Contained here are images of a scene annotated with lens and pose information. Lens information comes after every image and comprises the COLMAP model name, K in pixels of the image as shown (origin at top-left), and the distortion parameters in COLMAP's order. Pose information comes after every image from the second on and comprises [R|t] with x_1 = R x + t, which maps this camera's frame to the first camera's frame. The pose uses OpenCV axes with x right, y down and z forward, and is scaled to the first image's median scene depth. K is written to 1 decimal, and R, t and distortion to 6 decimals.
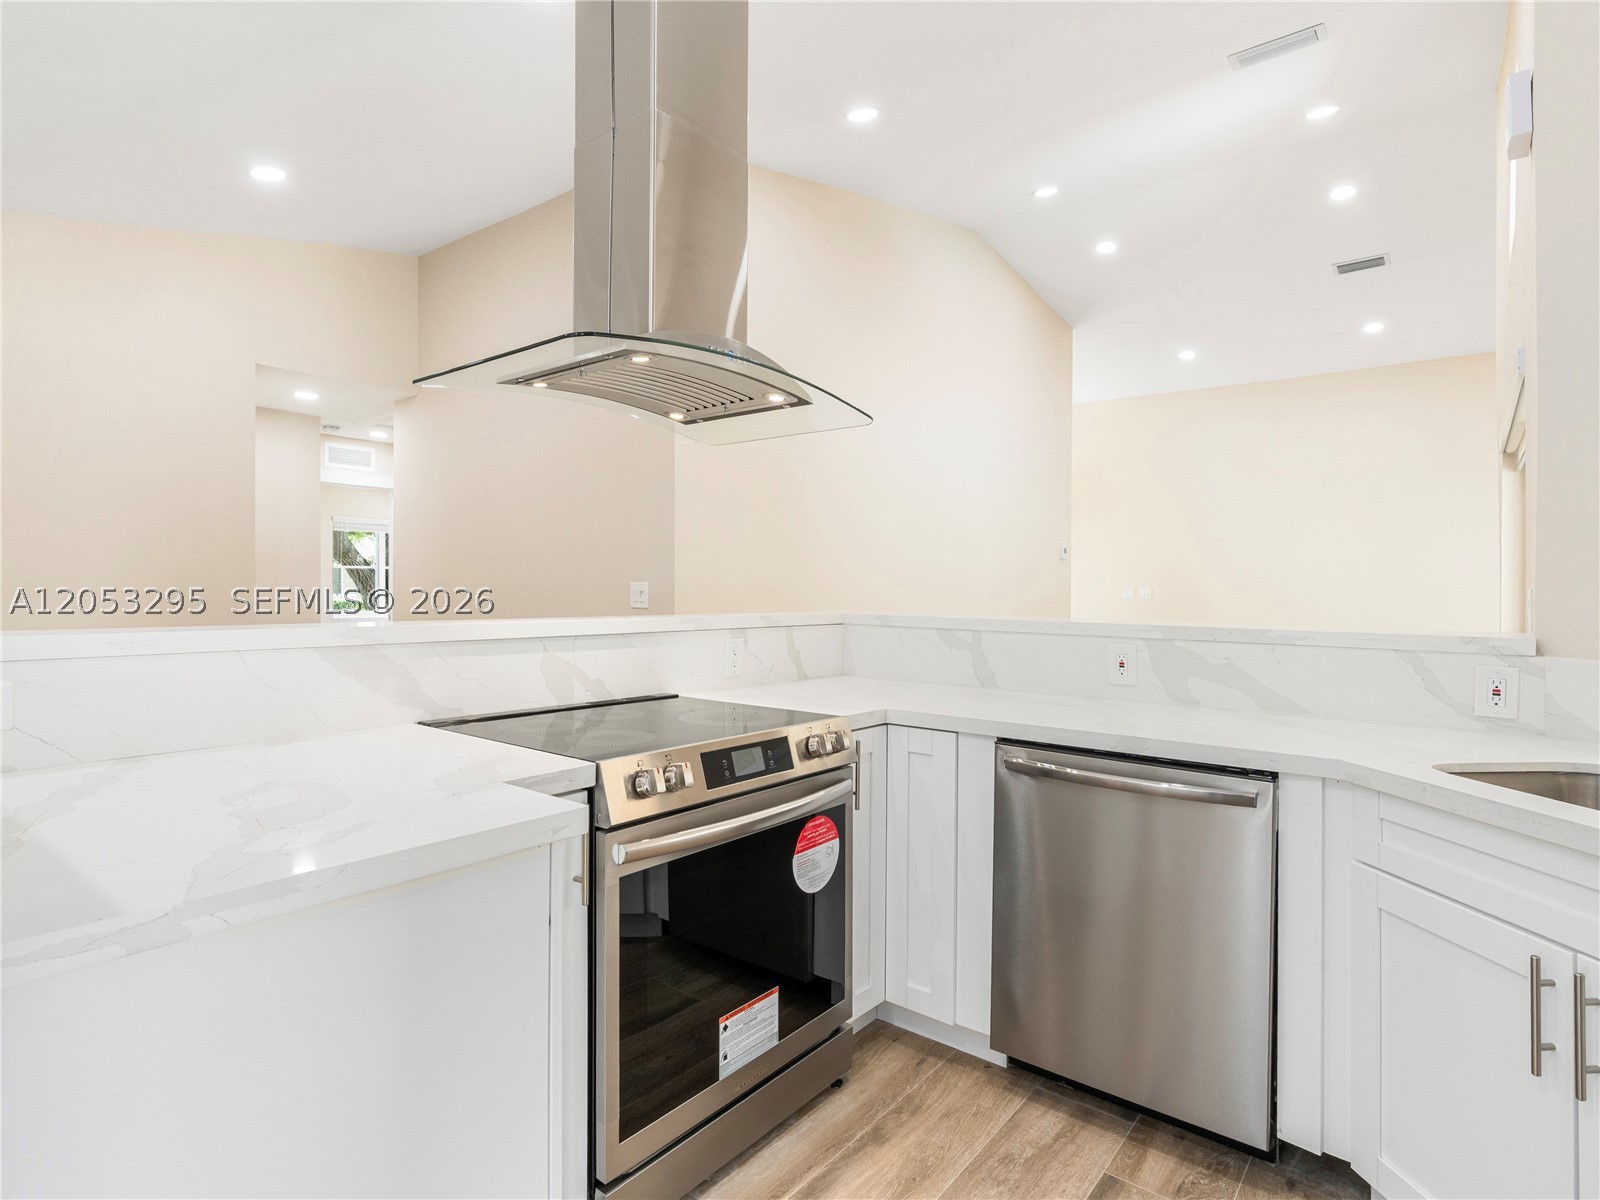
lens RADIAL K [[850.7, 0, 808.8], [0, 850.7, 583.7], [0, 0, 1]] dist [-0.012669, 0.008284]
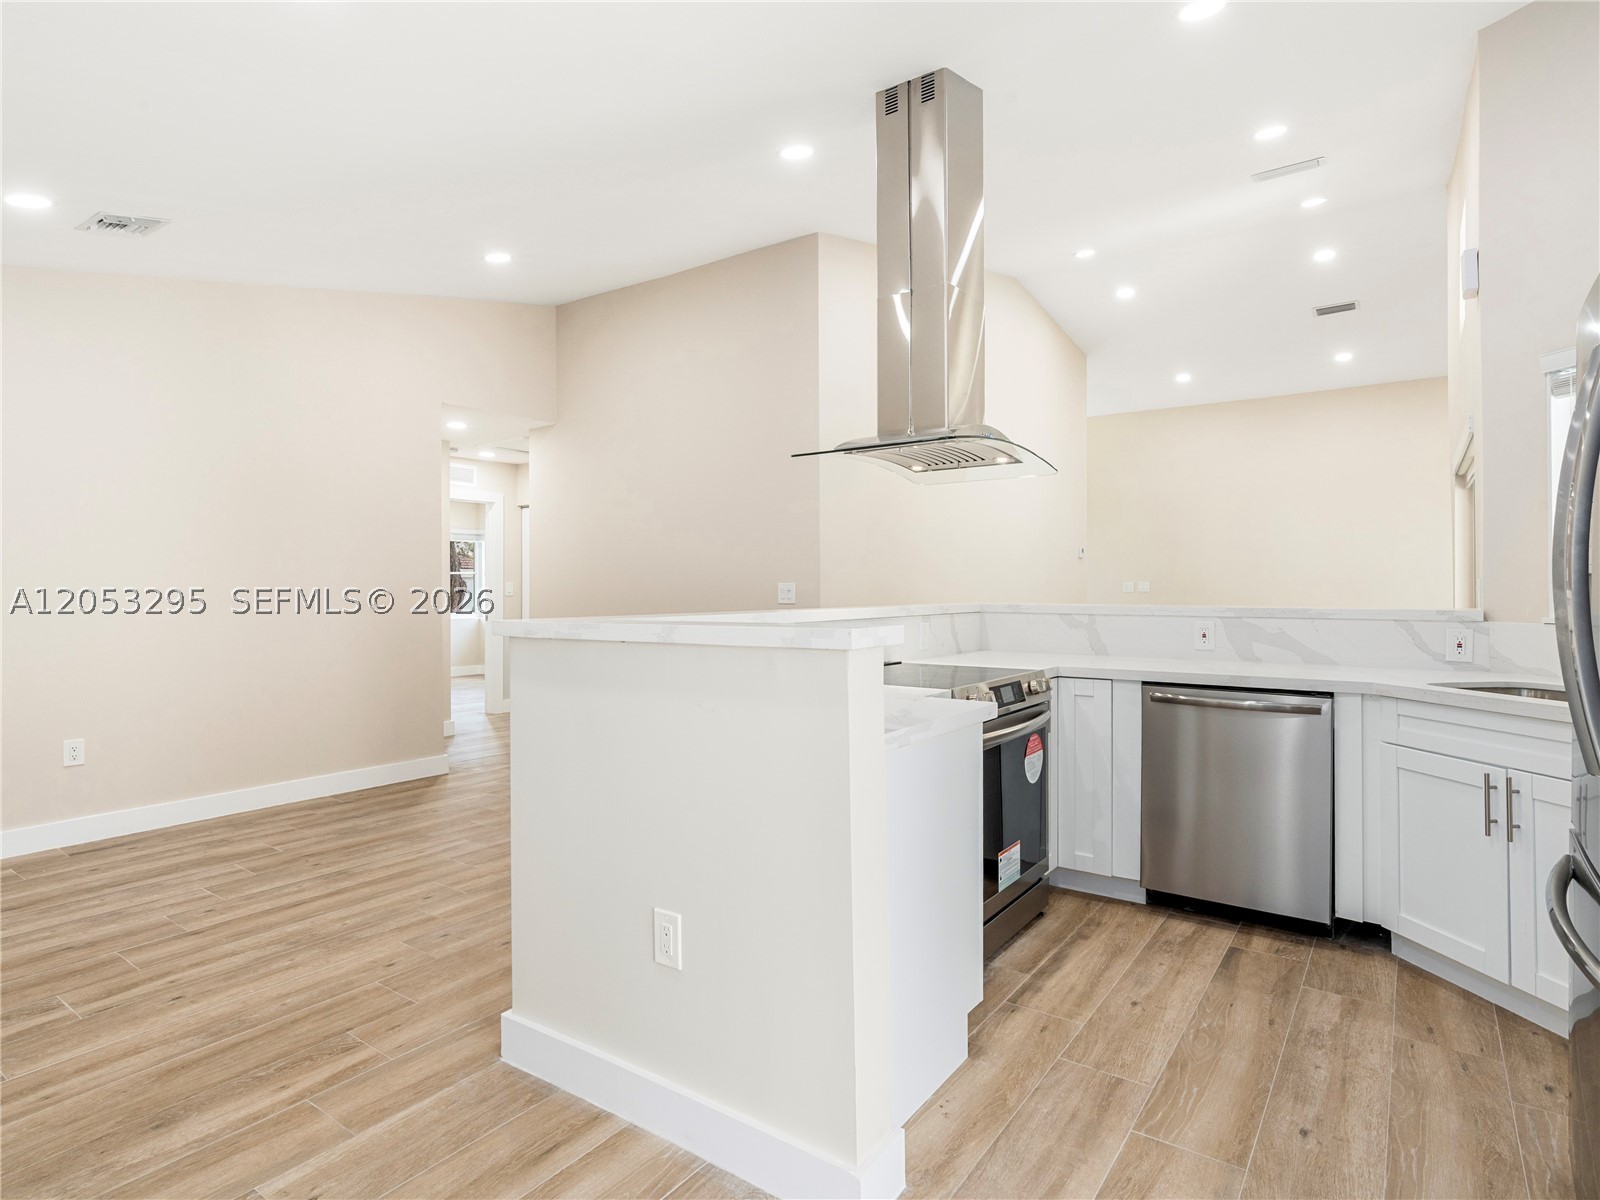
lens RADIAL K [[850.7, 0, 818.8], [0, 850.7, 587.1], [0, 0, 1]] dist [-0.012669, 0.008284]
pose [[0.998674, -0.014072, 0.049525, -0.424562], [0.013822, 0.999890, 0.005393, -0.002821], [-0.049595, -0.004702, 0.998758, -0.478740]]
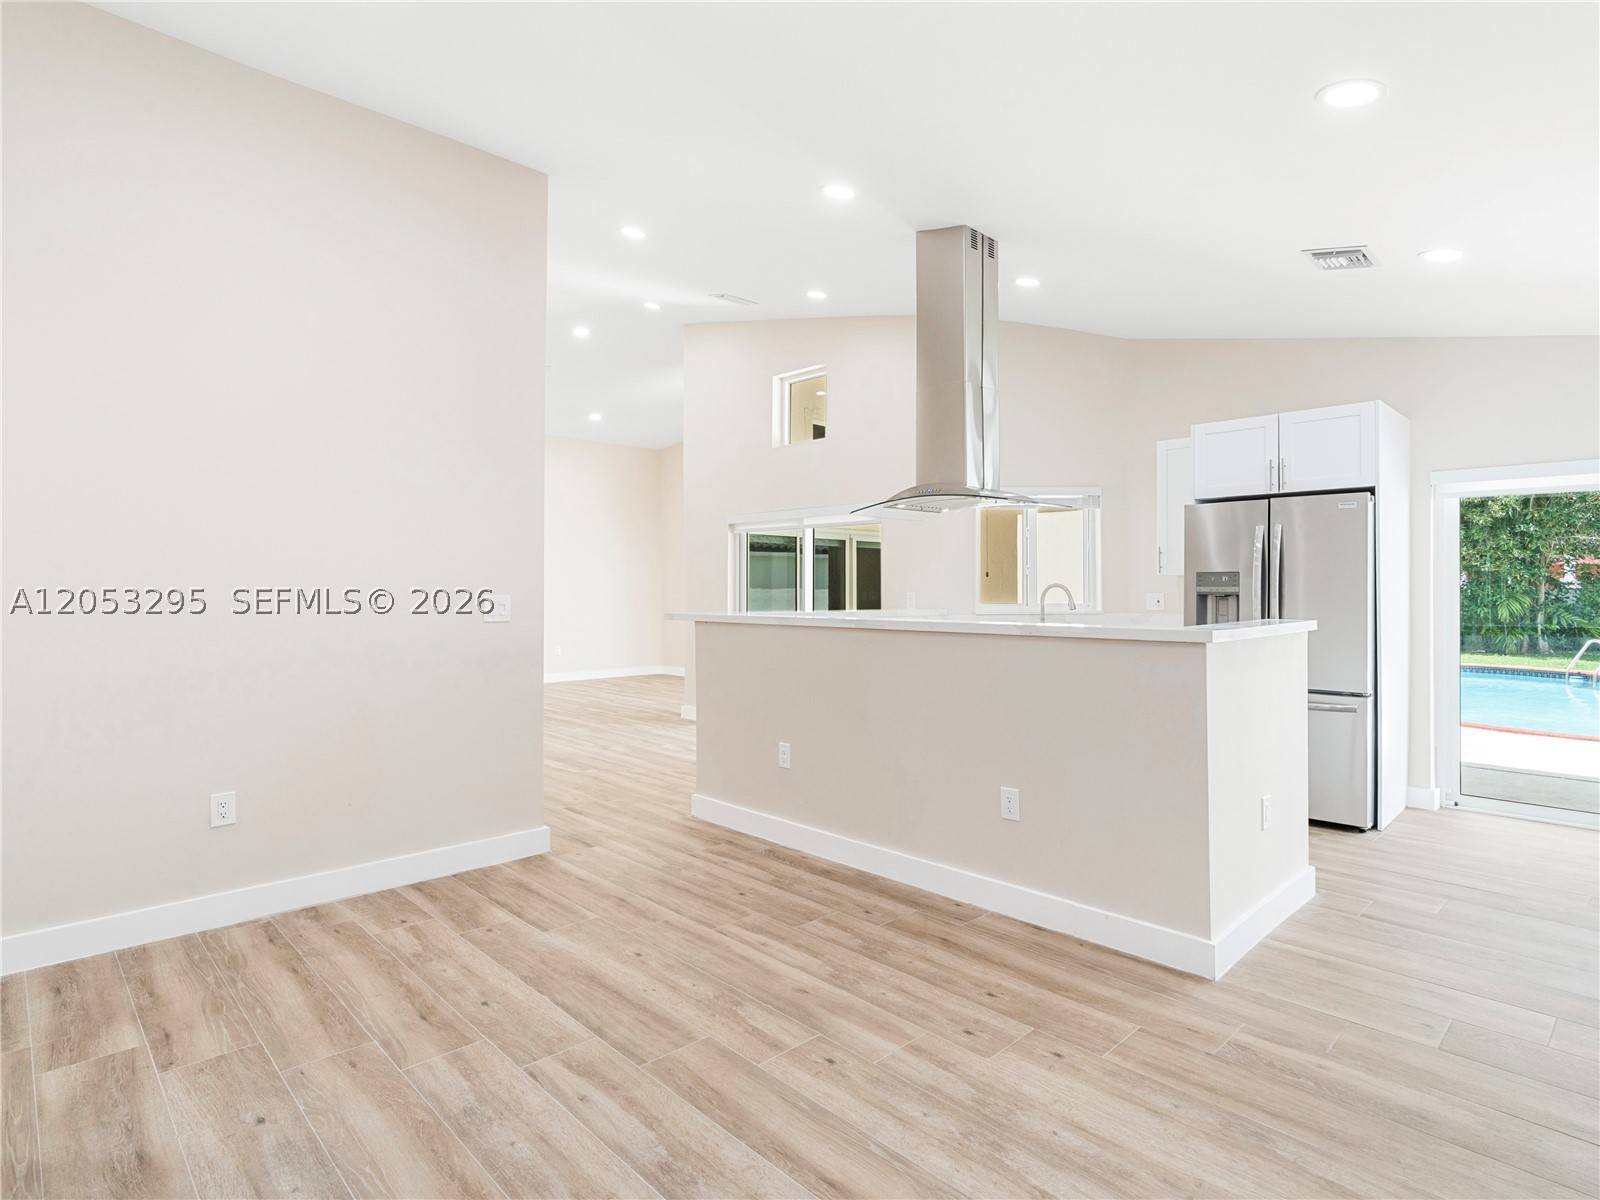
lens RADIAL K [[850.7, 0, 793.9], [0, 850.7, 590.0], [0, 0, 1]] dist [-0.012669, 0.008284]
pose [[0.151898, -0.004701, 0.988385, -2.204464], [-0.004685, 0.999974, 0.005476, -0.026156], [-0.988385, -0.005463, 0.151872, 1.072460]]
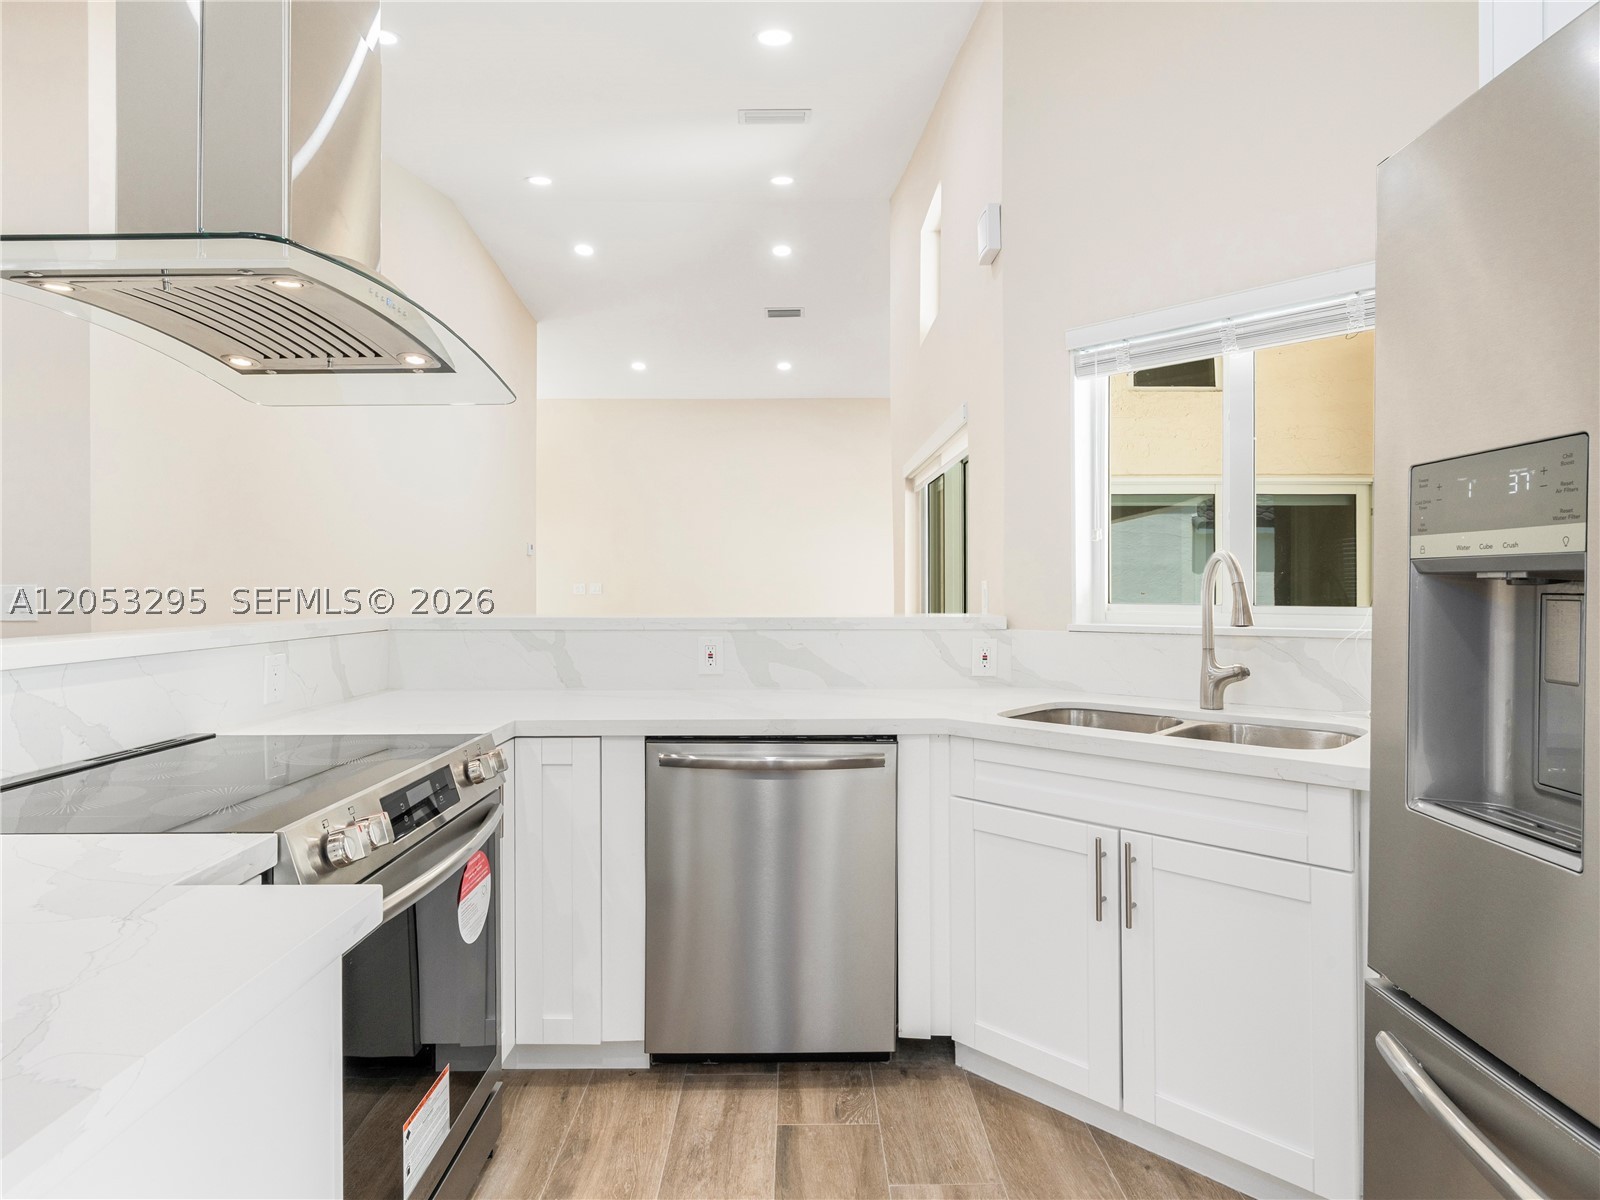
lens RADIAL K [[850.7, 0, 801.7], [0, 850.7, 580.0], [0, 0, 1]] dist [-0.012669, 0.008284]
pose [[0.784957, -0.009673, 0.619475, -0.246462], [0.009538, 0.999948, 0.003528, -0.002405], [-0.619477, 0.003139, 0.785009, 0.112116]]
